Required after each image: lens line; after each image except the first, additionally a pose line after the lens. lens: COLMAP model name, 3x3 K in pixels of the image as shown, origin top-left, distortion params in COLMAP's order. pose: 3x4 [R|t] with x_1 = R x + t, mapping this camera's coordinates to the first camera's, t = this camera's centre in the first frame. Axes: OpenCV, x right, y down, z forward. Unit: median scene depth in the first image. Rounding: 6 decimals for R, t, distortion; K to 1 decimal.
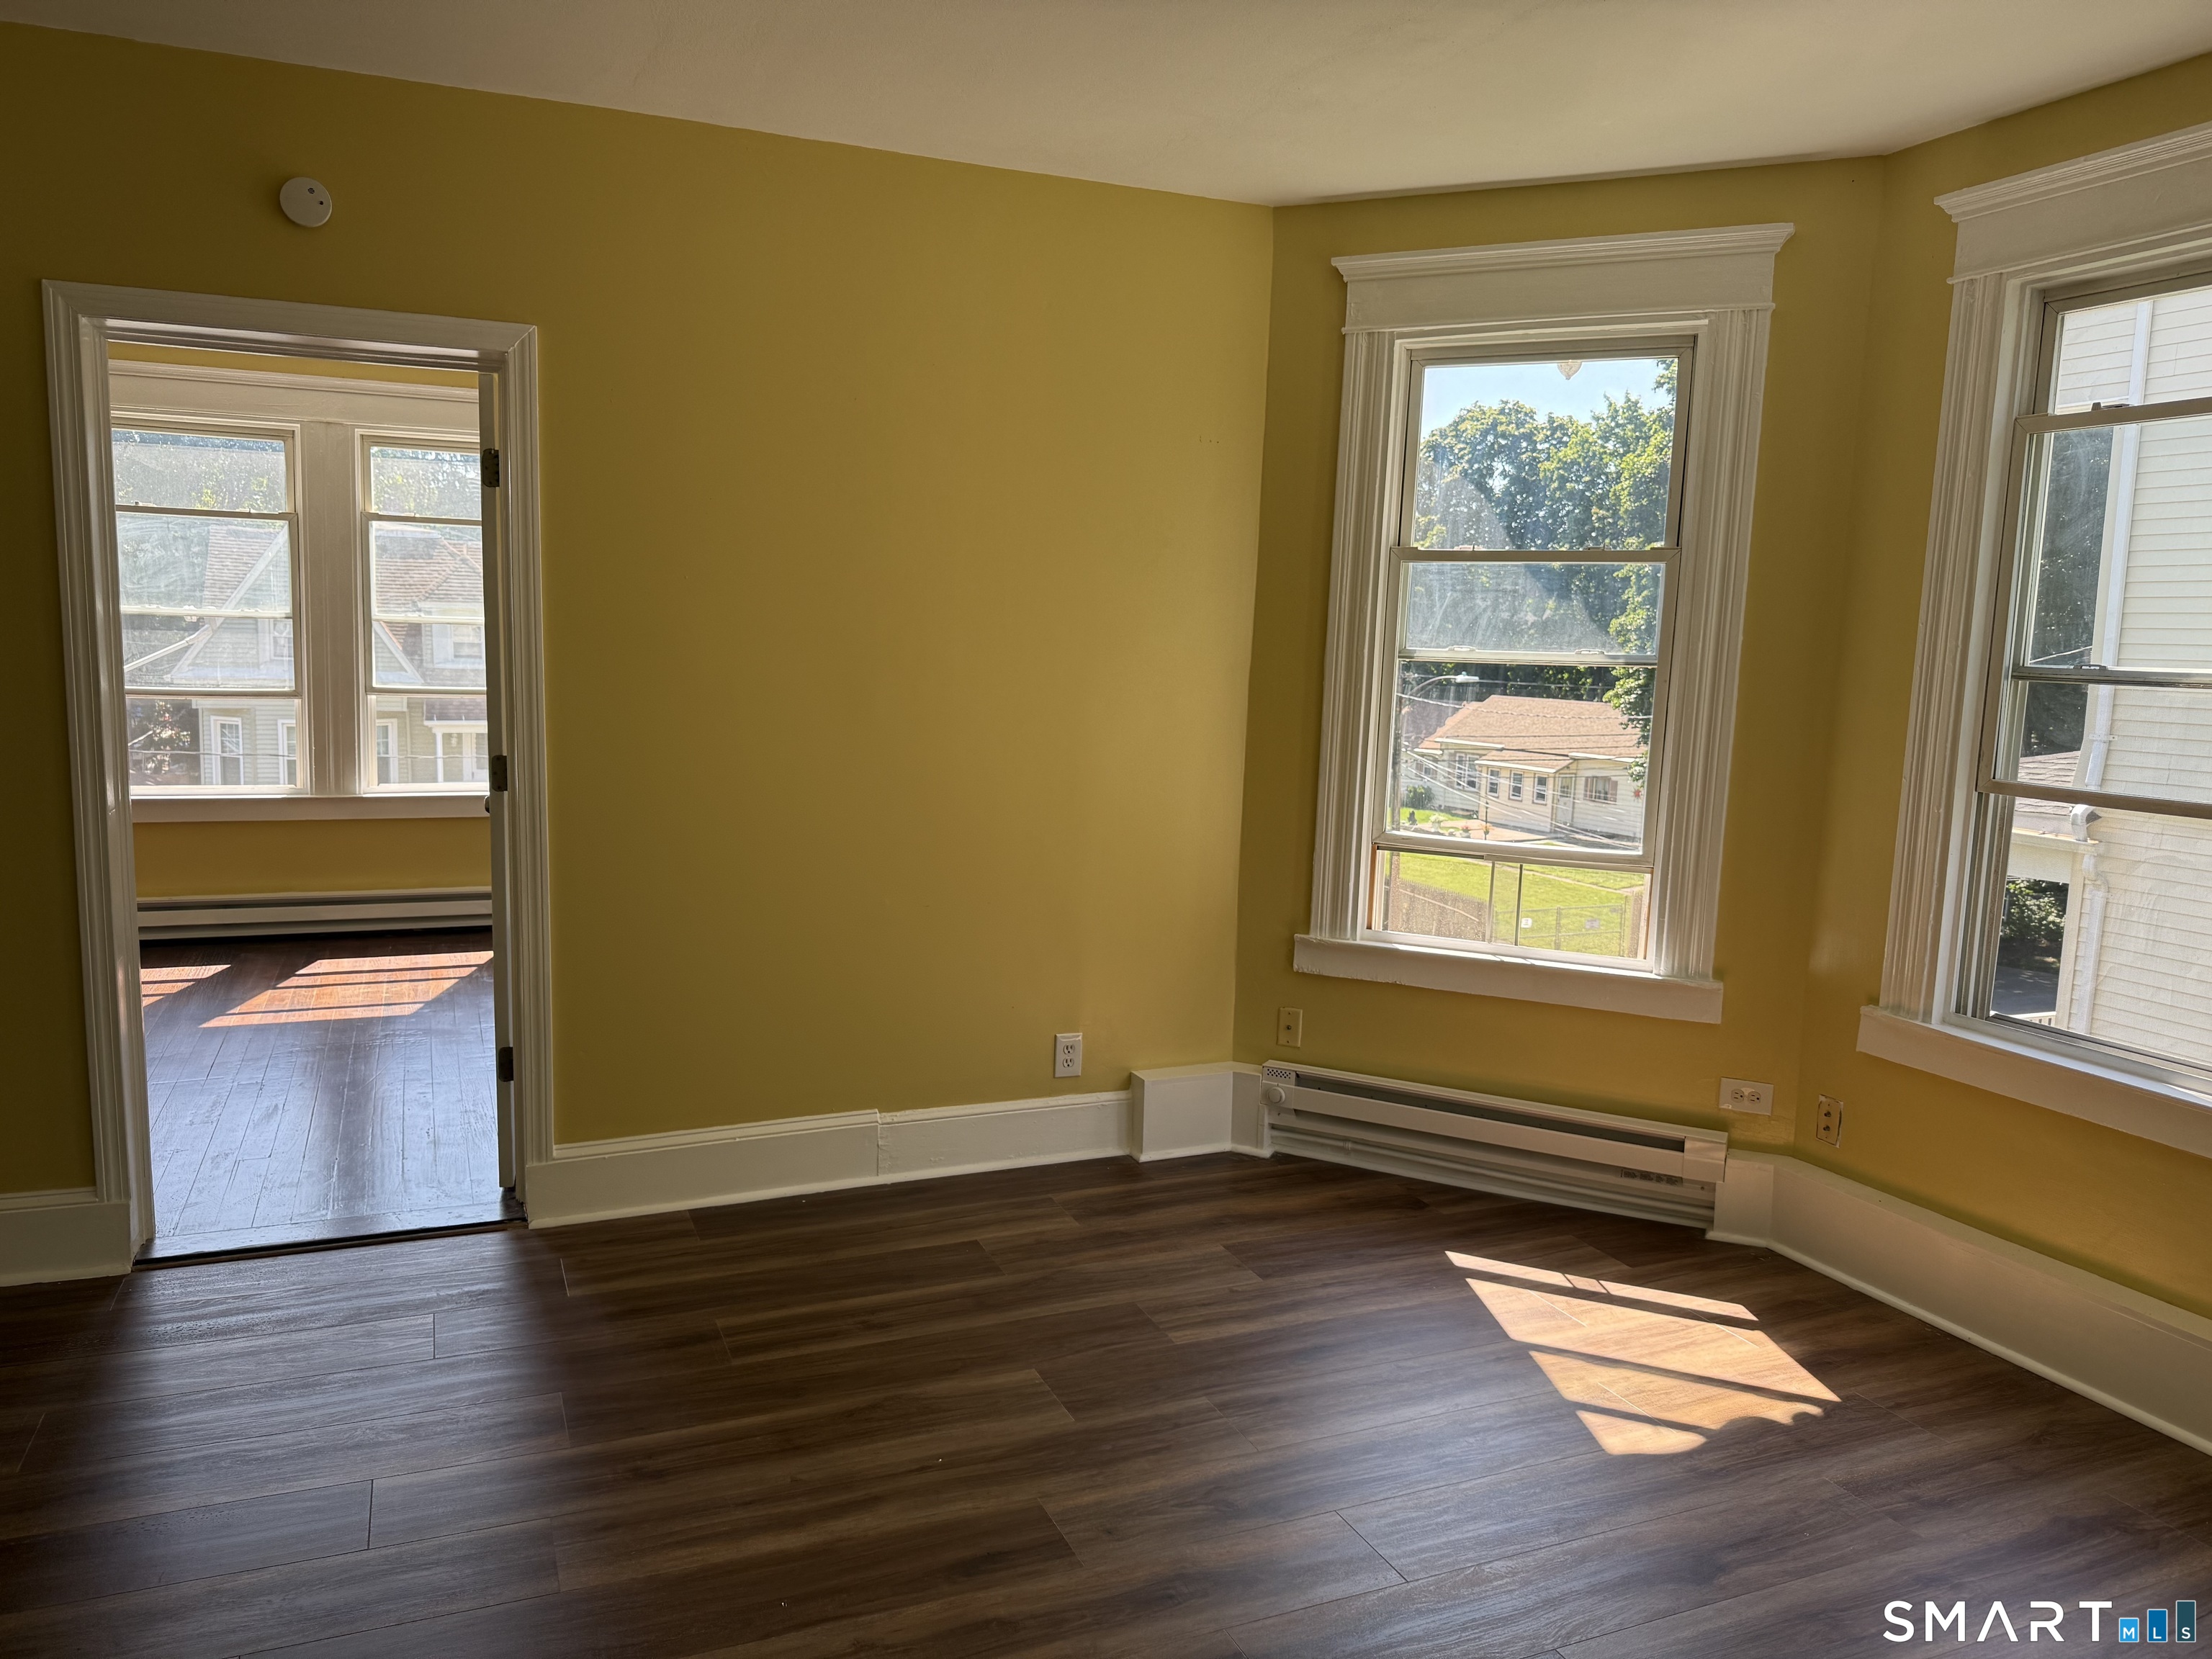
lens RADIAL K [[1560.1, 0, 1106.0], [0, 1560.1, 829.5], [0, 0, 1]] dist [-0.001426, -0.001876]
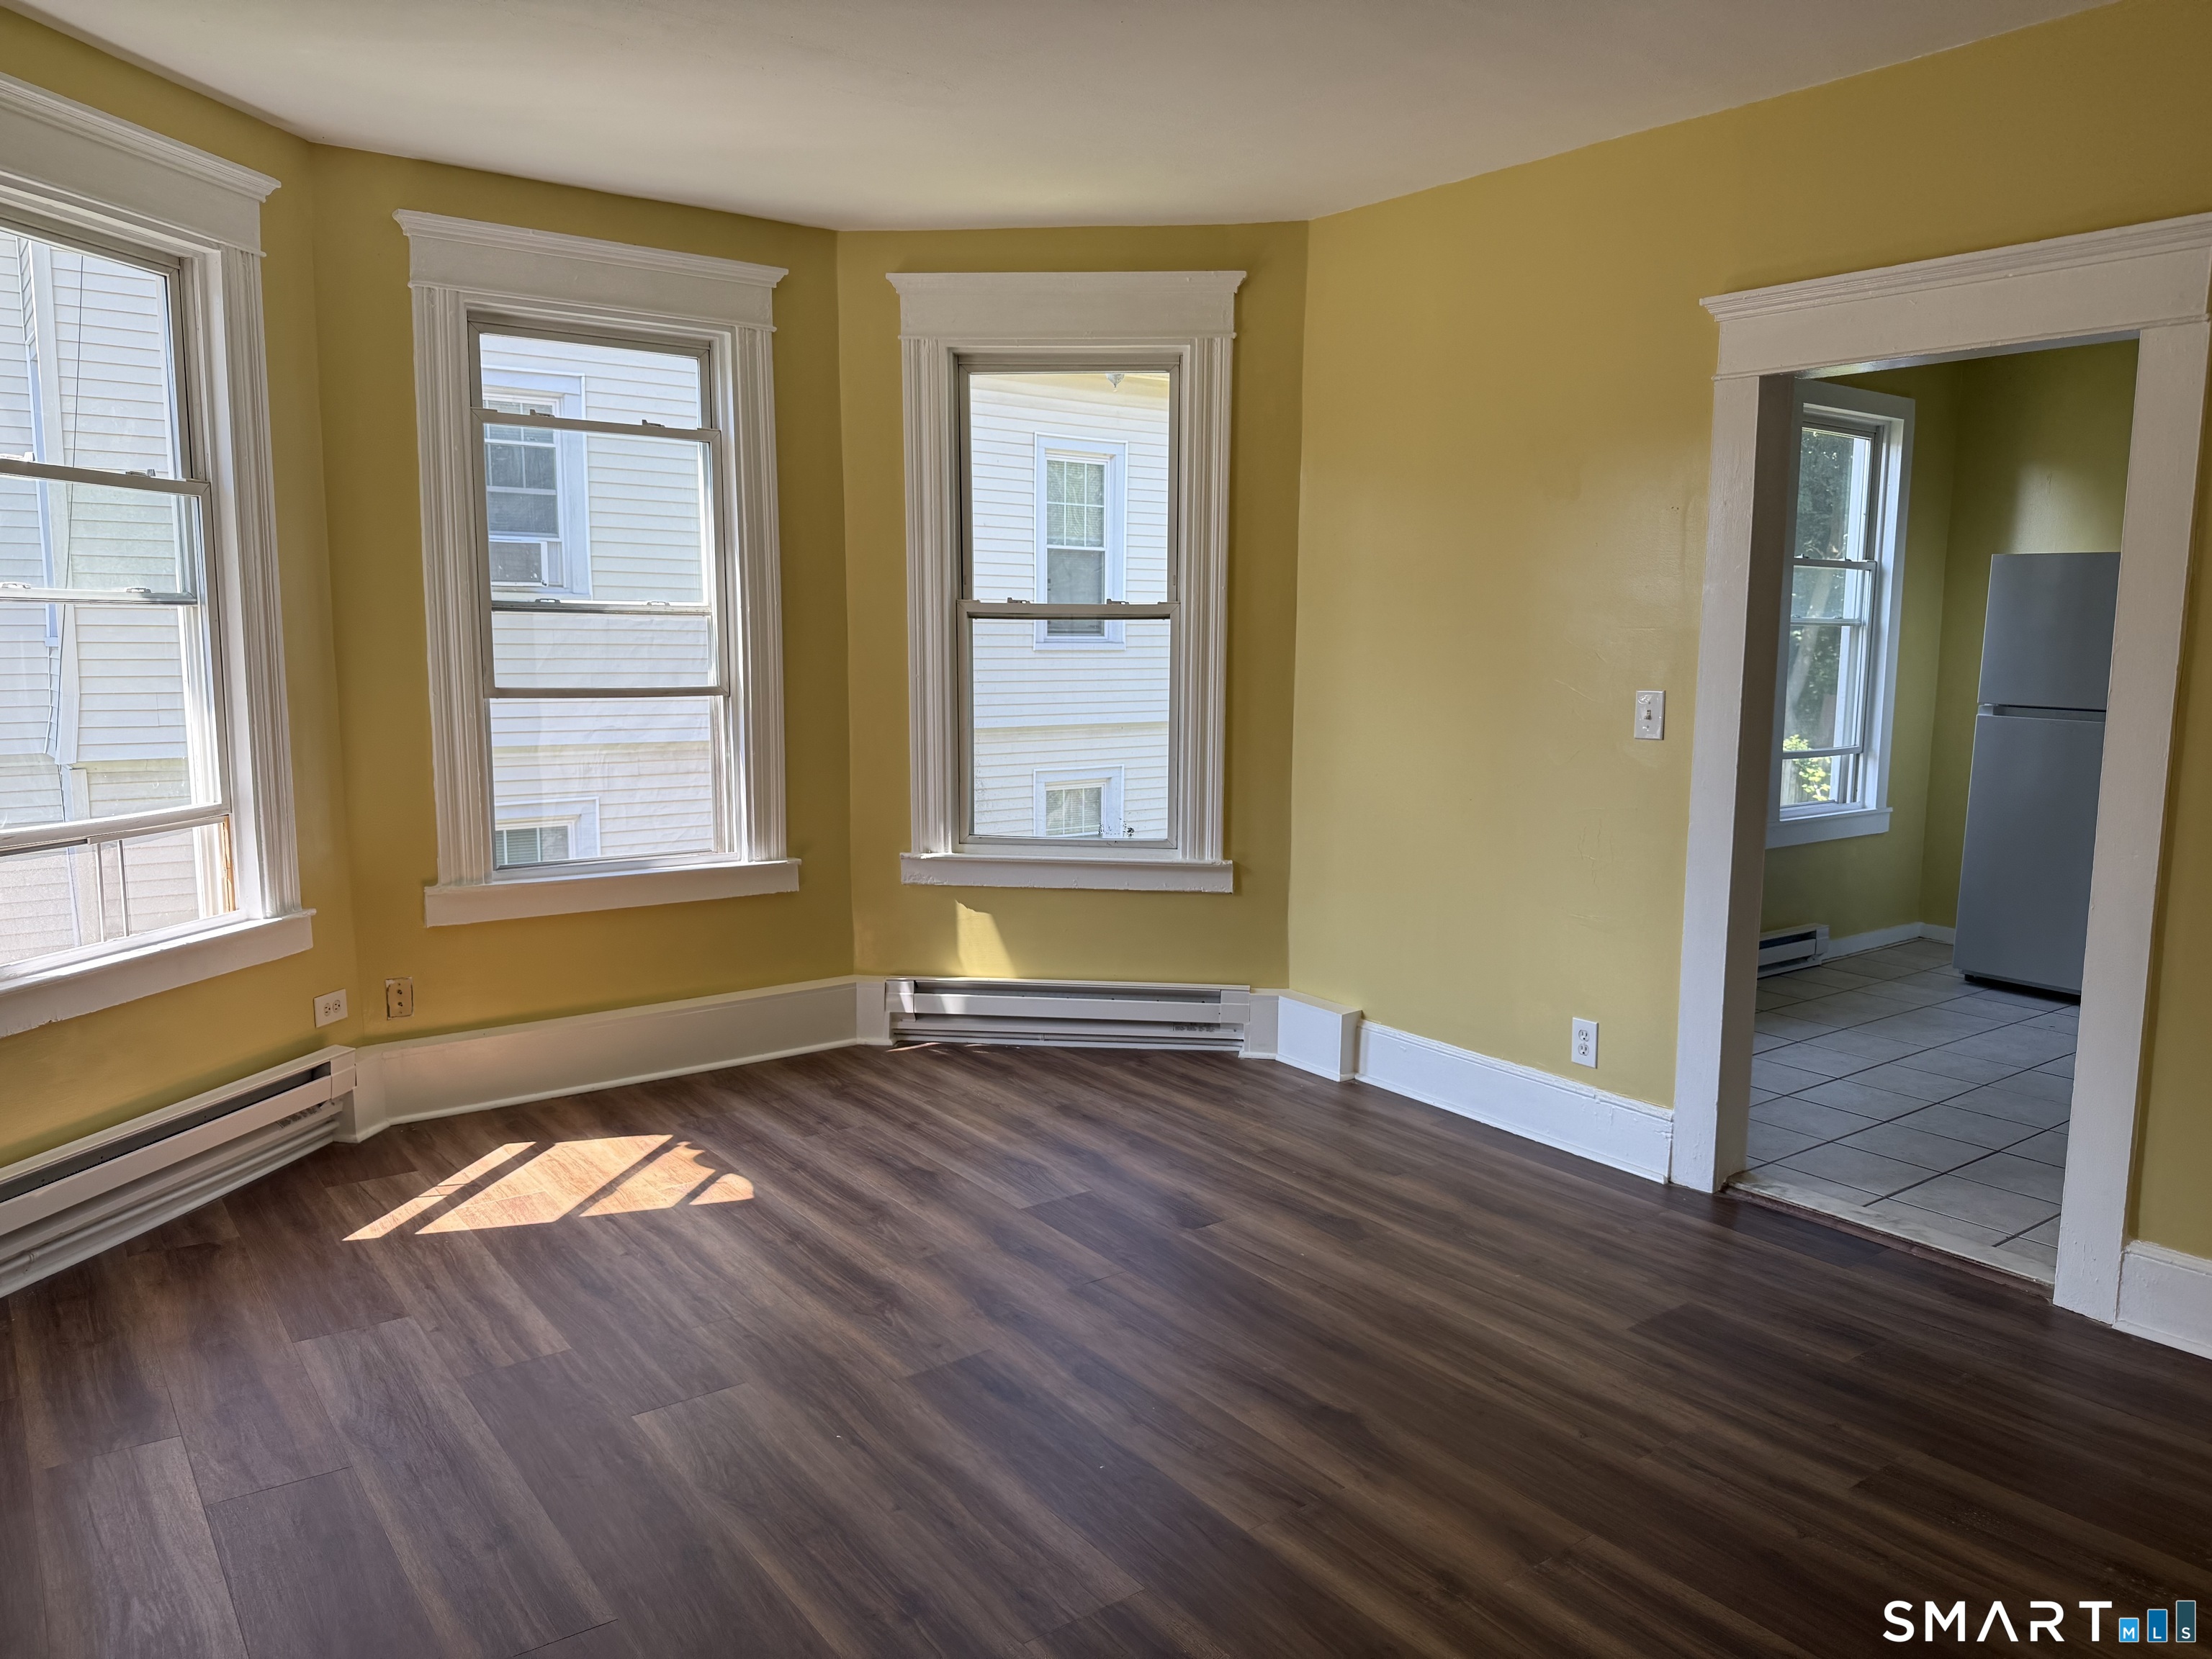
lens RADIAL K [[1560.1, 0, 1106.0], [0, 1560.1, 829.5], [0, 0, 1]] dist [-0.001426, -0.001876]
pose [[-0.231714, -0.161259, 0.959325, -0.782595], [0.099179, 0.977109, 0.188204, -0.105564], [-0.967715, 0.138754, -0.210416, 0.753797]]
